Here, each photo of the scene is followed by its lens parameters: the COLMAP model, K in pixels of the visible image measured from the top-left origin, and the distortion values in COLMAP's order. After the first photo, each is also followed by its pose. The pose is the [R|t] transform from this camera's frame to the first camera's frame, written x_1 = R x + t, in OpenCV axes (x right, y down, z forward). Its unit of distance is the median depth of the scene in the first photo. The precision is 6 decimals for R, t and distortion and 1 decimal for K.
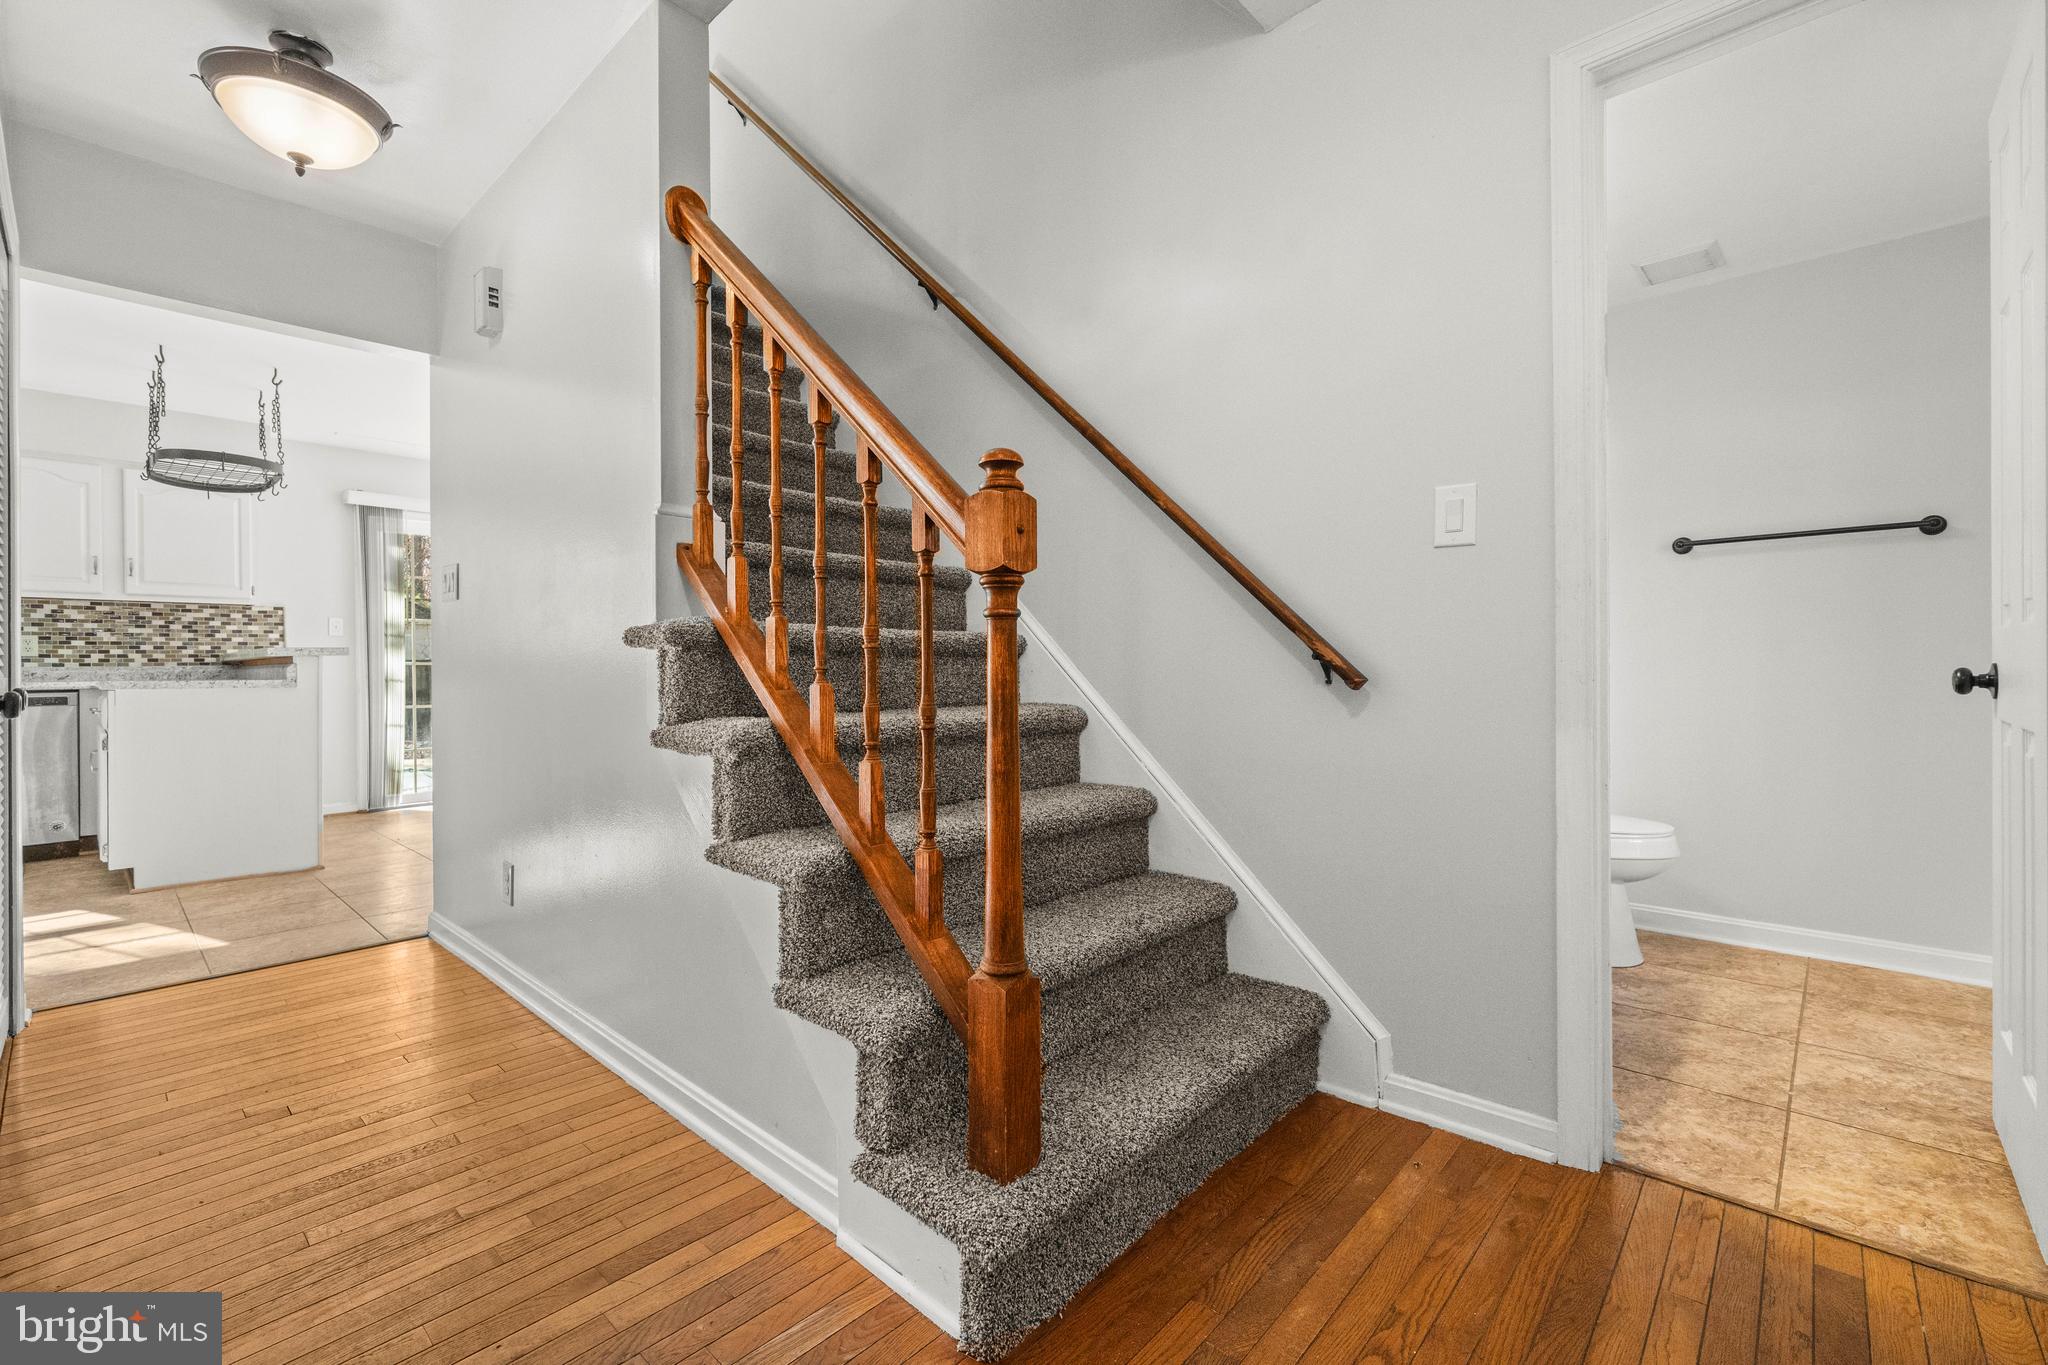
lens RADIAL K [[861.8, 0, 1023.9], [0, 861.8, 677.0], [0, 0, 1]] dist [-0.002367, -0.000436]
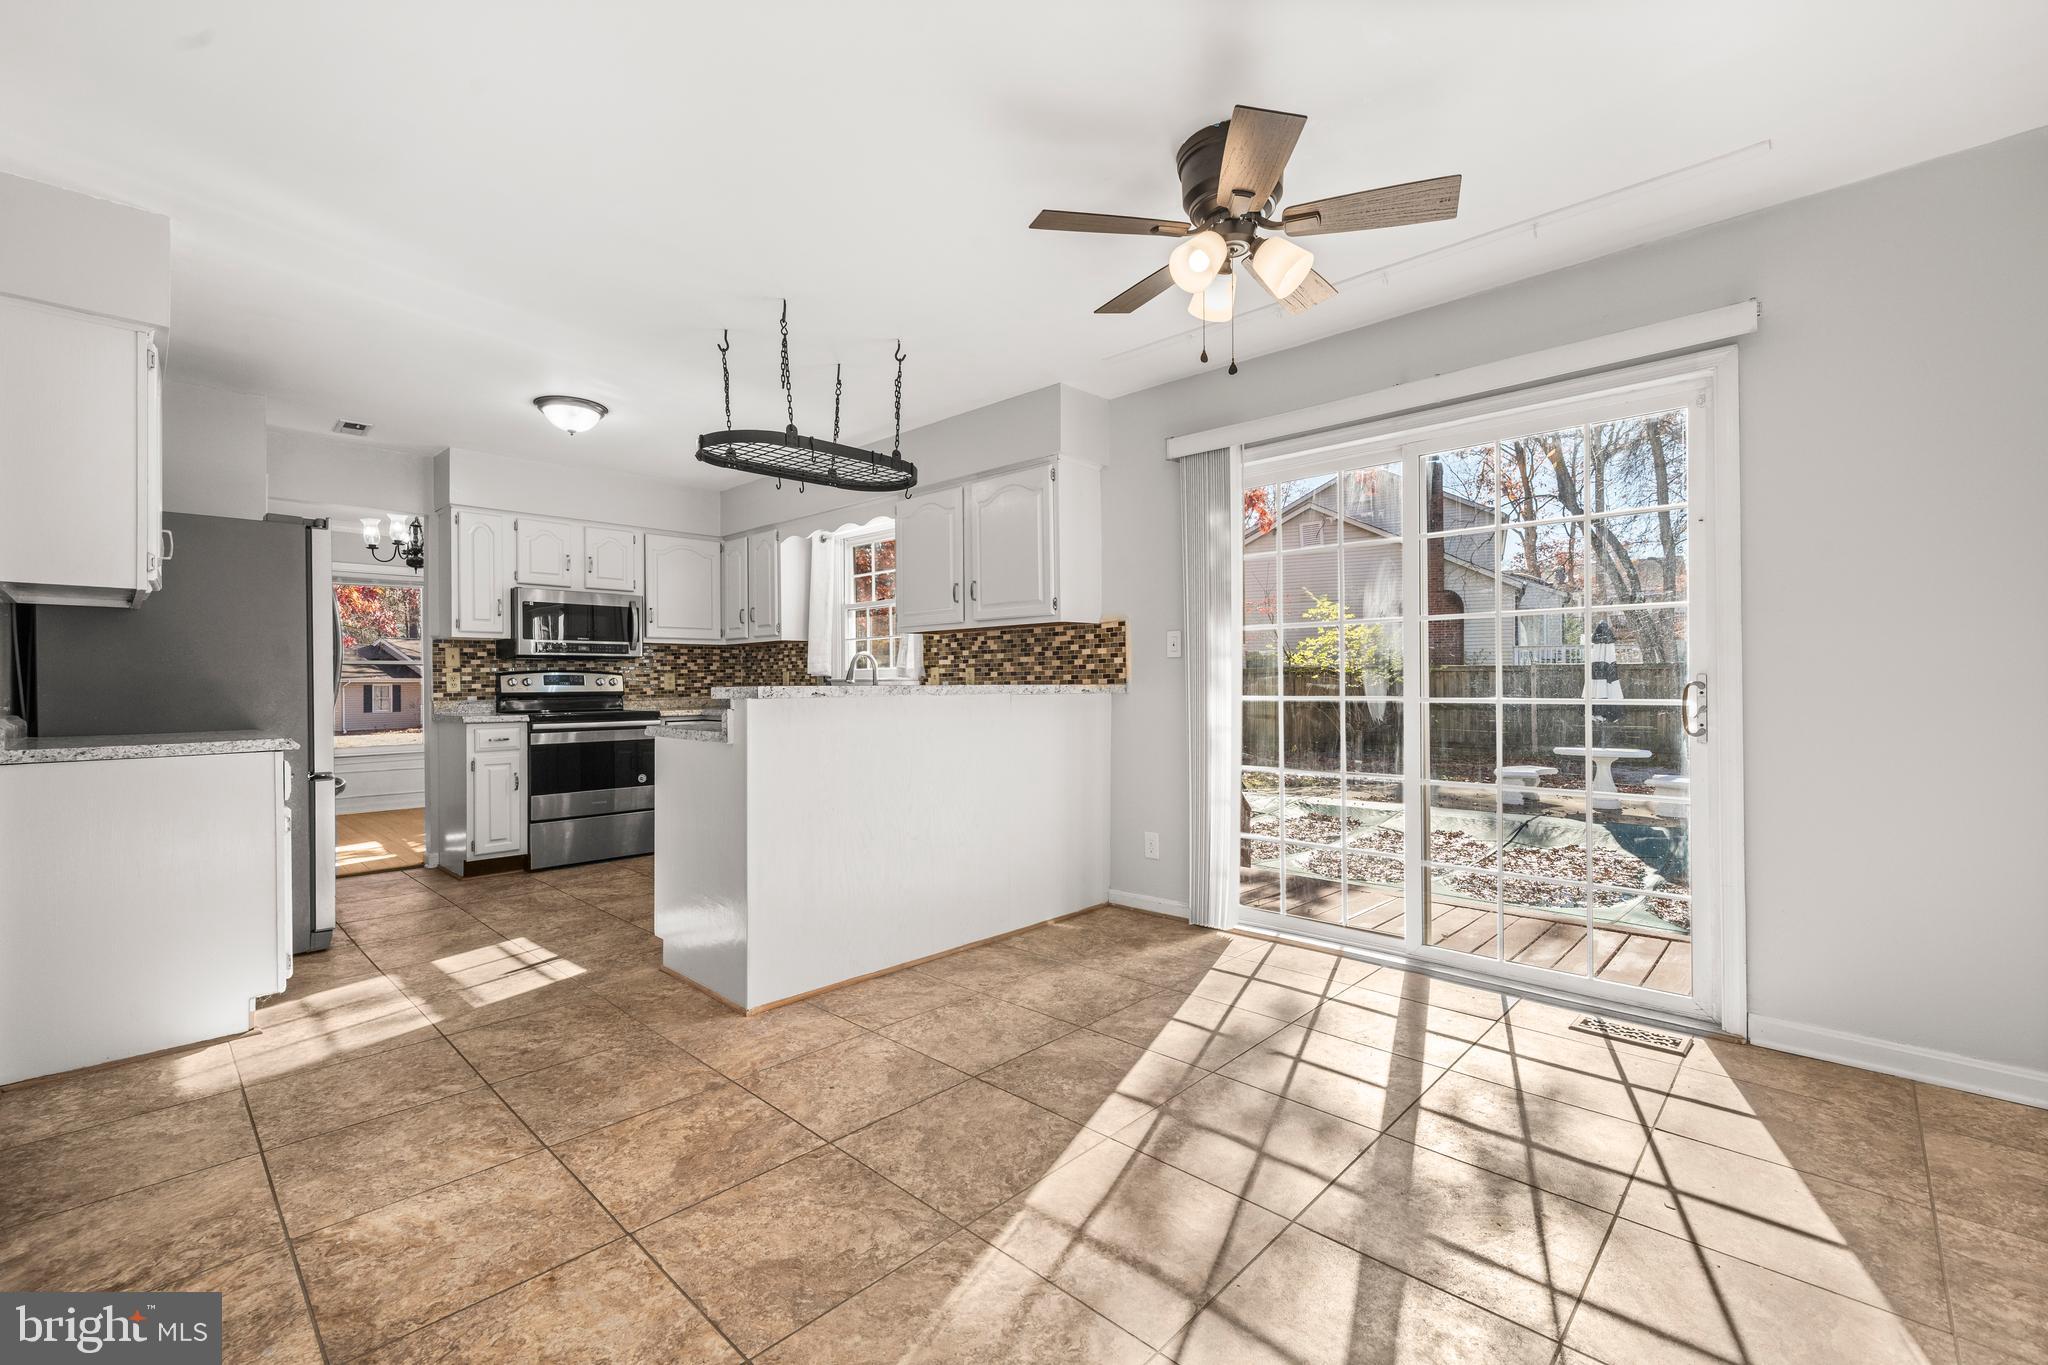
lens RADIAL K [[871.5, 0, 1018.7], [0, 871.5, 677.6], [0, 0, 1]] dist [0.001162, 0.000005]
pose [[-0.017193, 0.007143, -0.999827, -0.113569], [-0.000958, 0.999974, 0.007160, -0.041105], [0.999852, 0.001081, -0.017186, 0.999634]]
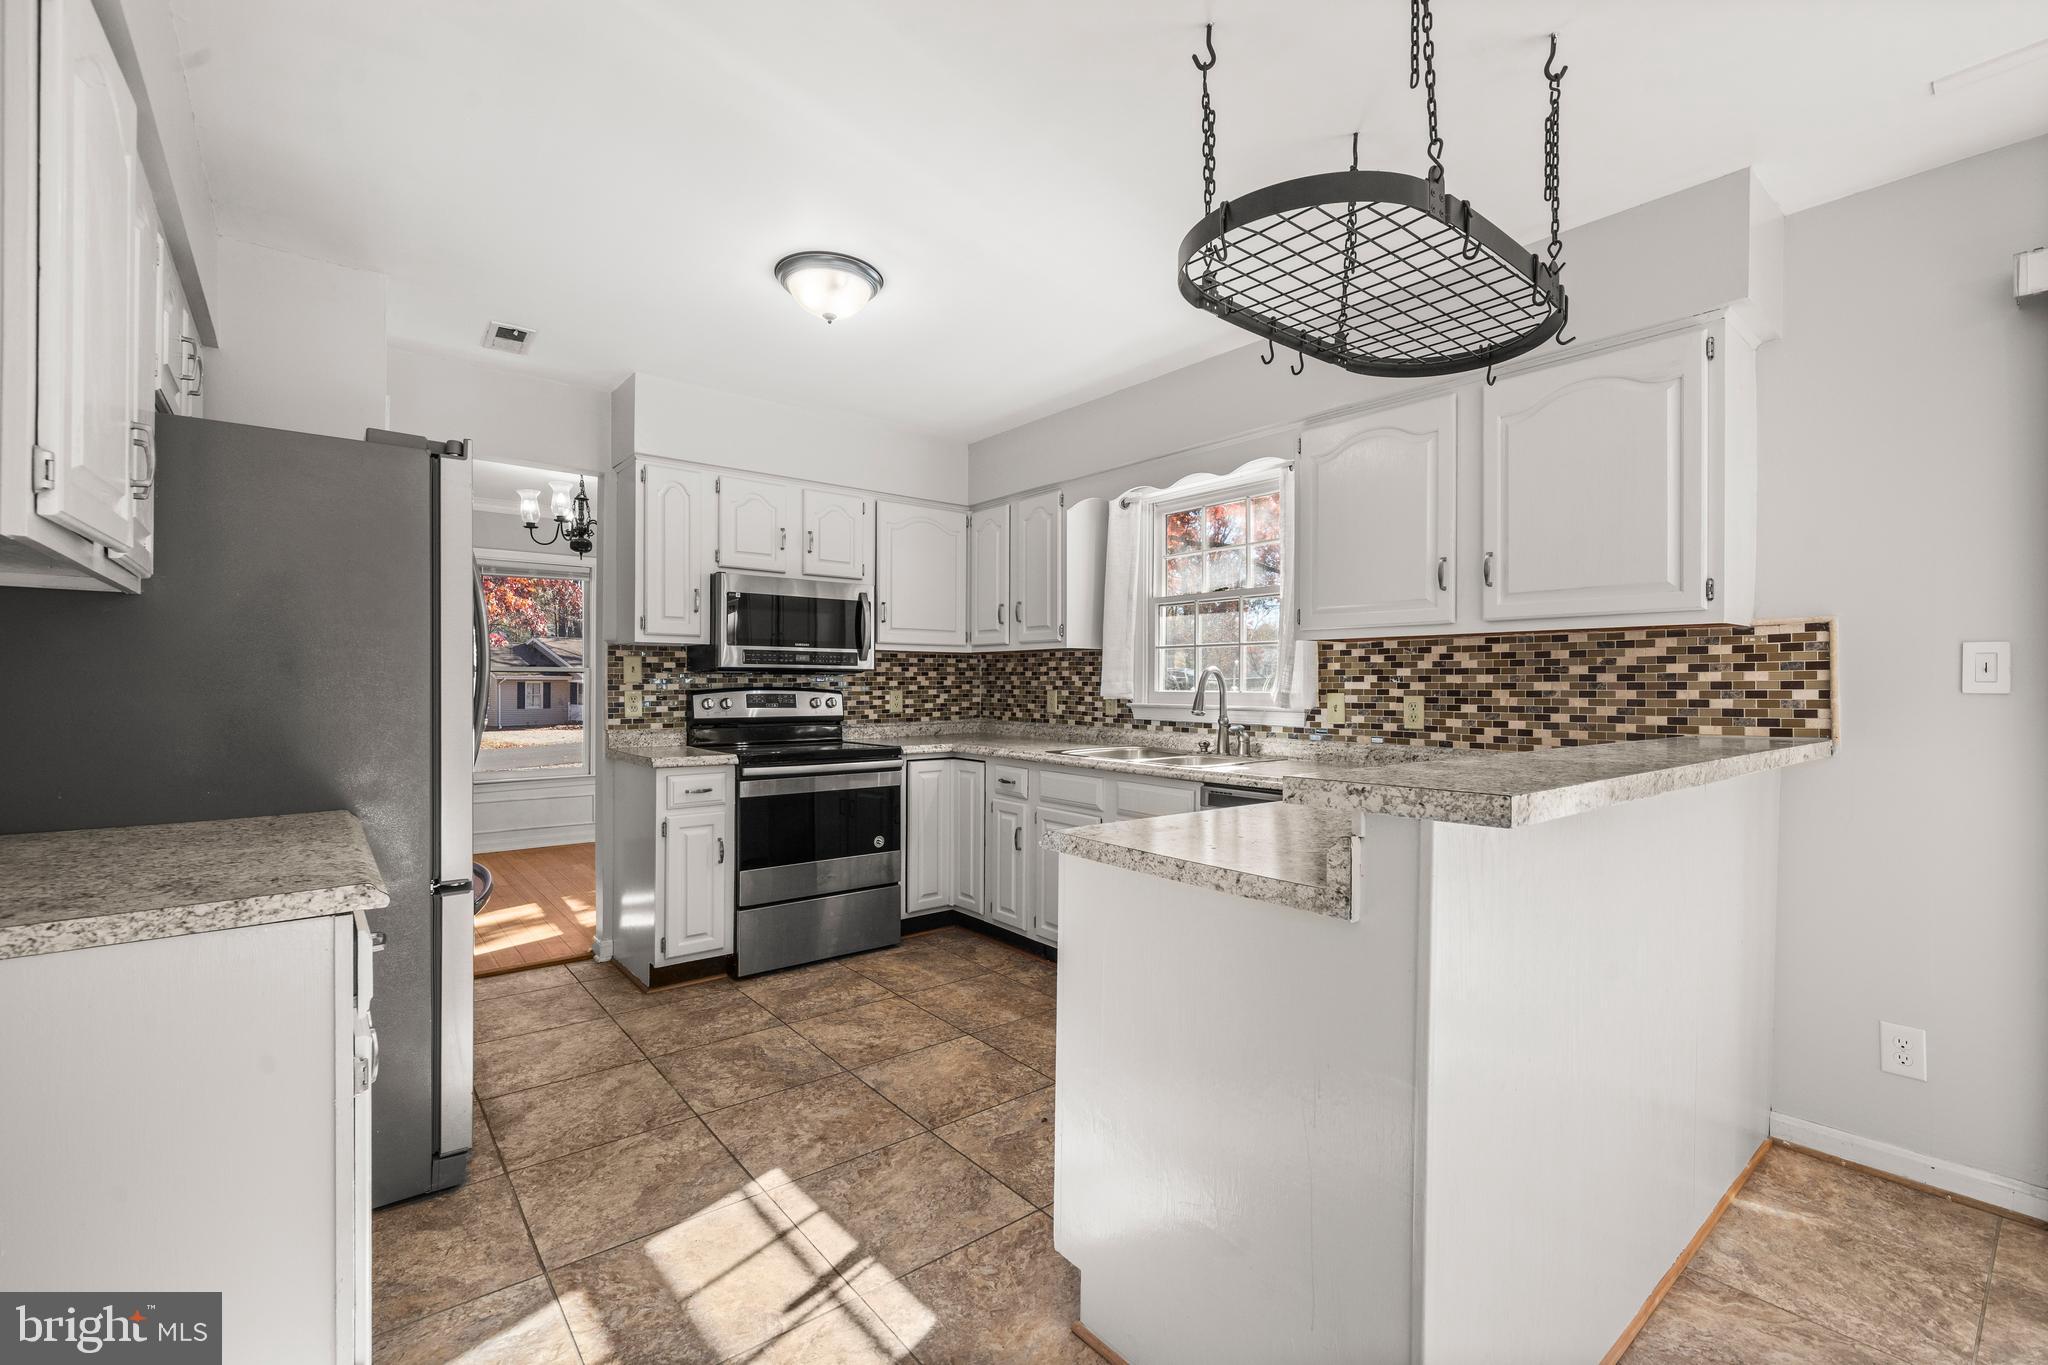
lens RADIAL K [[875.5, 0, 1019.2], [0, 875.5, 681.3], [0, 0, 1]] dist [0.001140, 0.000248]
pose [[-0.140756, 0.009186, -0.990002, -0.439620], [-0.011052, 0.999880, 0.010849, -0.058850], [0.989983, 0.012469, -0.140637, 0.743707]]
